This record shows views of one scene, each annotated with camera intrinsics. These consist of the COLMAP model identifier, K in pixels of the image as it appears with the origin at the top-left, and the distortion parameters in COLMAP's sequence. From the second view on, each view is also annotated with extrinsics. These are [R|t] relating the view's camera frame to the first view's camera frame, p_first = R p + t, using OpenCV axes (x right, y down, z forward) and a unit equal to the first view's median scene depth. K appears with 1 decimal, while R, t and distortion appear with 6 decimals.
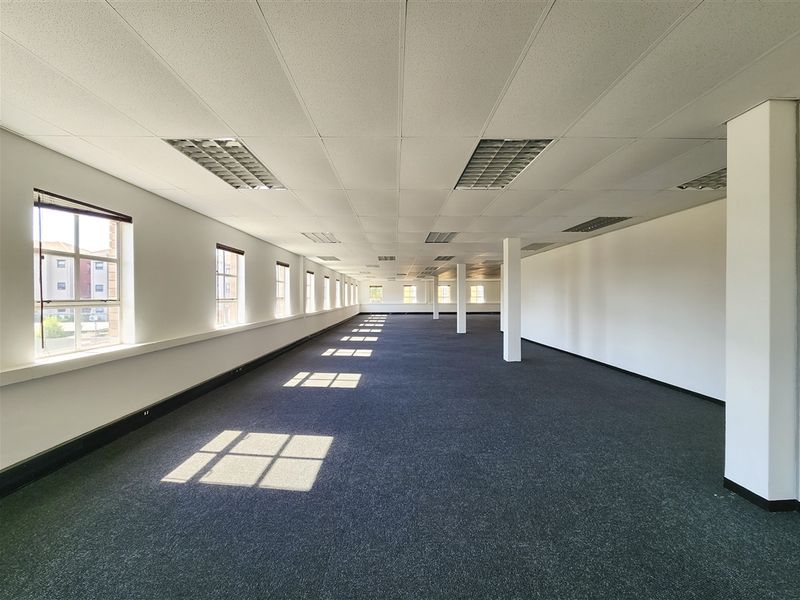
lens RADIAL K [[328.0, 0, 399.9], [0, 328.0, 294.6], [0, 0, 1]] dist [0.019820, 0.000155]
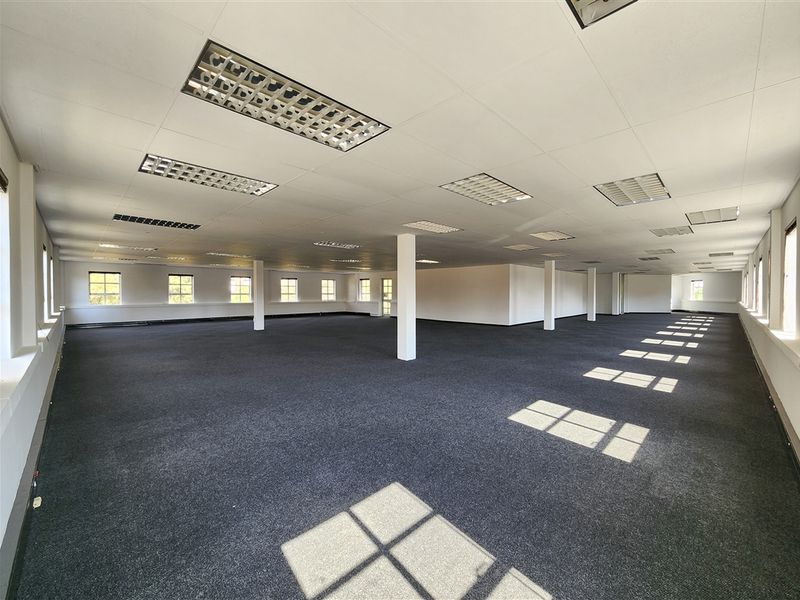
lens RADIAL K [[325.1, 0, 402.4], [0, 325.1, 298.7], [0, 0, 1]] dist [-0.021538, 0.000341]
pose [[-0.704727, -0.006527, 0.709449, -0.772214], [0.010166, 0.999762, 0.019297, 0.007093], [-0.709406, 0.020812, -0.704493, 2.149494]]
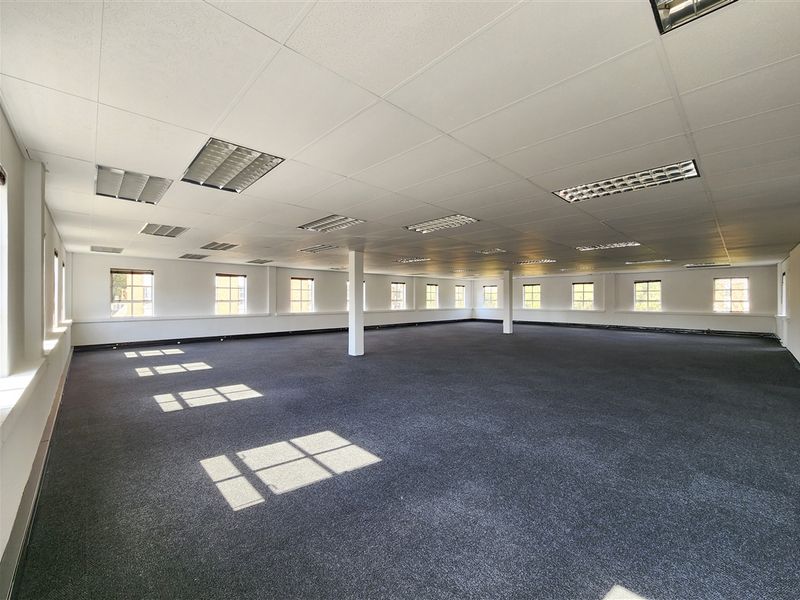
lens RADIAL K [[325.1, 0, 394.3], [0, 325.1, 299.0], [0, 0, 1]] dist [-0.021538, 0.000341]
pose [[0.722351, 0.006752, 0.691494, -0.826757], [0.002913, 0.999914, -0.012807, 0.023767], [-0.691520, 0.011265, 0.722269, 0.100260]]
